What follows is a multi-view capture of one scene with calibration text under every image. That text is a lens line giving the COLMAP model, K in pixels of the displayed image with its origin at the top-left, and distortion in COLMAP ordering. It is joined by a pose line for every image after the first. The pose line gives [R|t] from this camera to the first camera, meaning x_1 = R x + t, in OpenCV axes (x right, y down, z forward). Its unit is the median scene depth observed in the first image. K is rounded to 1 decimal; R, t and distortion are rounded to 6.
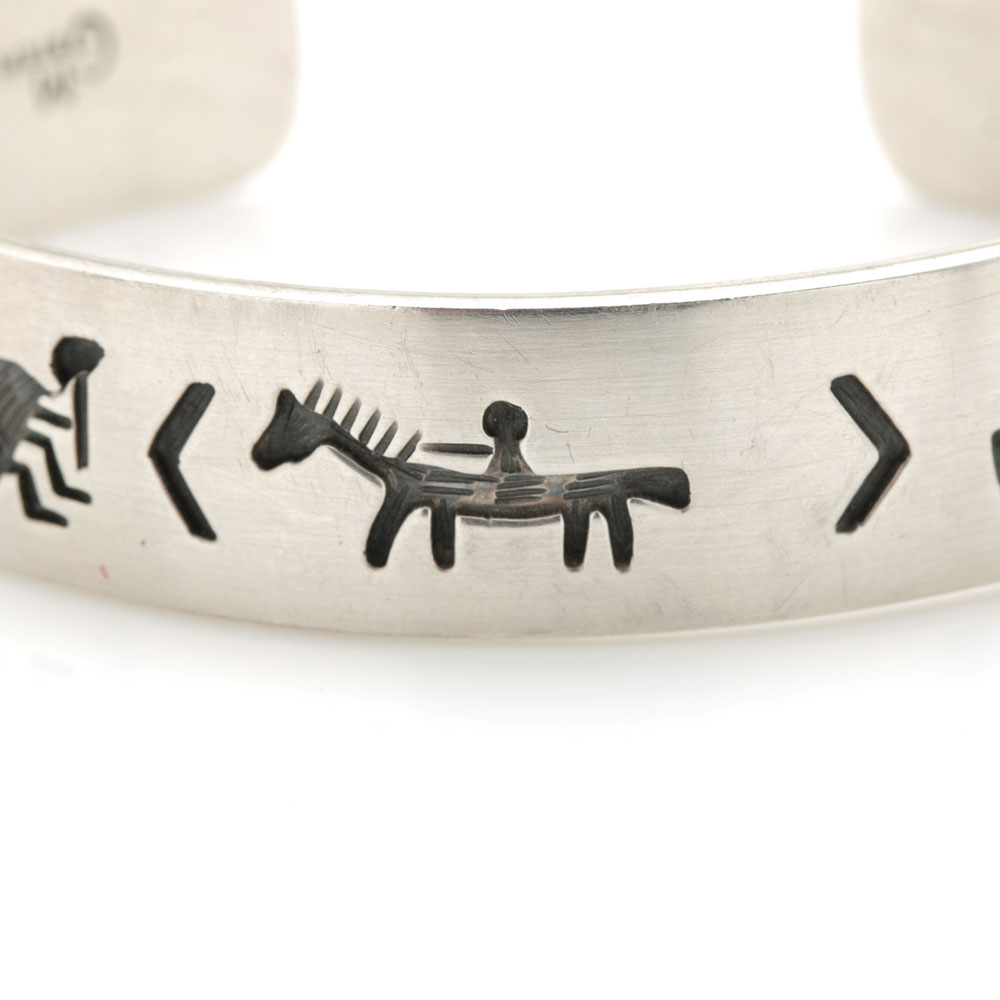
lens RADIAL K [[6692.3, 0, 499.8], [0, 6692.3, 499.3], [0, 0, 1]] dist [-0.458040, 0.000000]
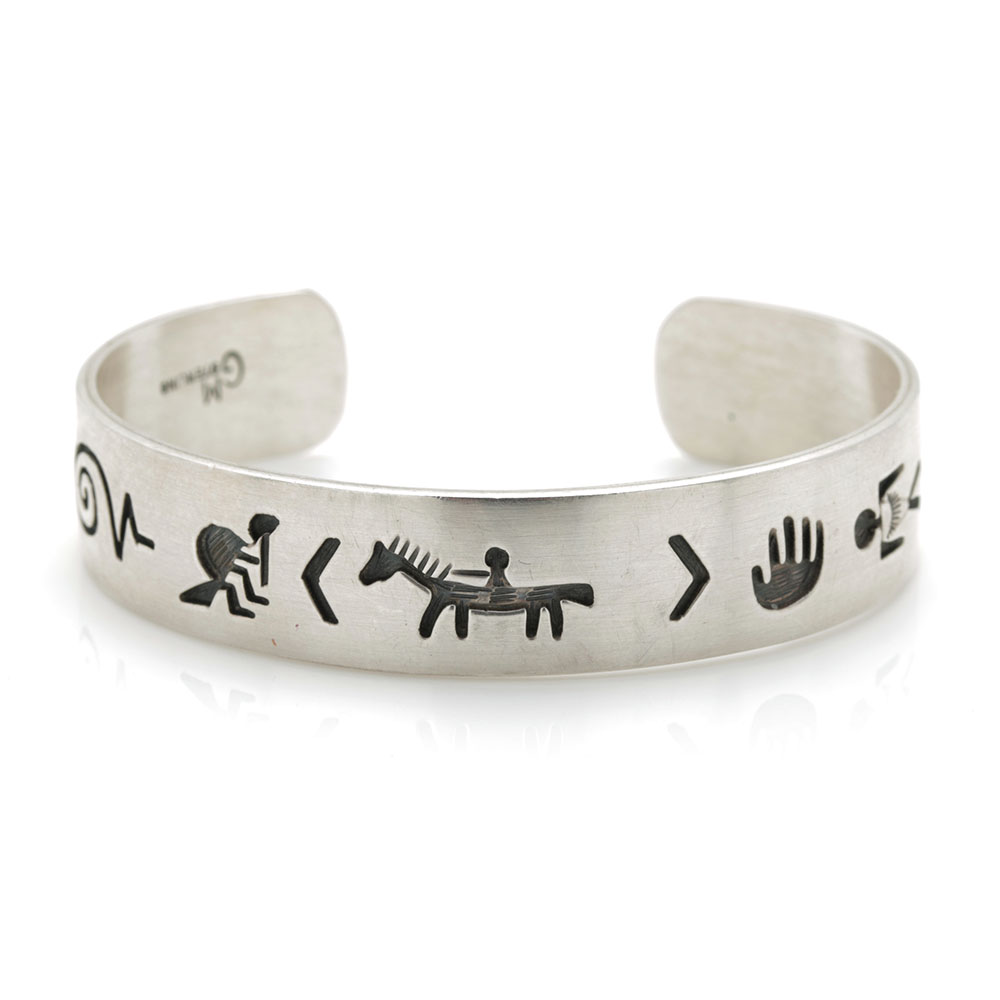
lens RADIAL K [[6692.3, 0, 500.1], [0, 6692.3, 500.3], [0, 0, 1]] dist [-0.458040, 0.000000]
pose [[0.994814, 0.007782, 0.101415, -0.187962], [0.000593, 0.996608, -0.082287, 0.126041], [-0.101711, 0.081921, 0.991435, -0.860511]]
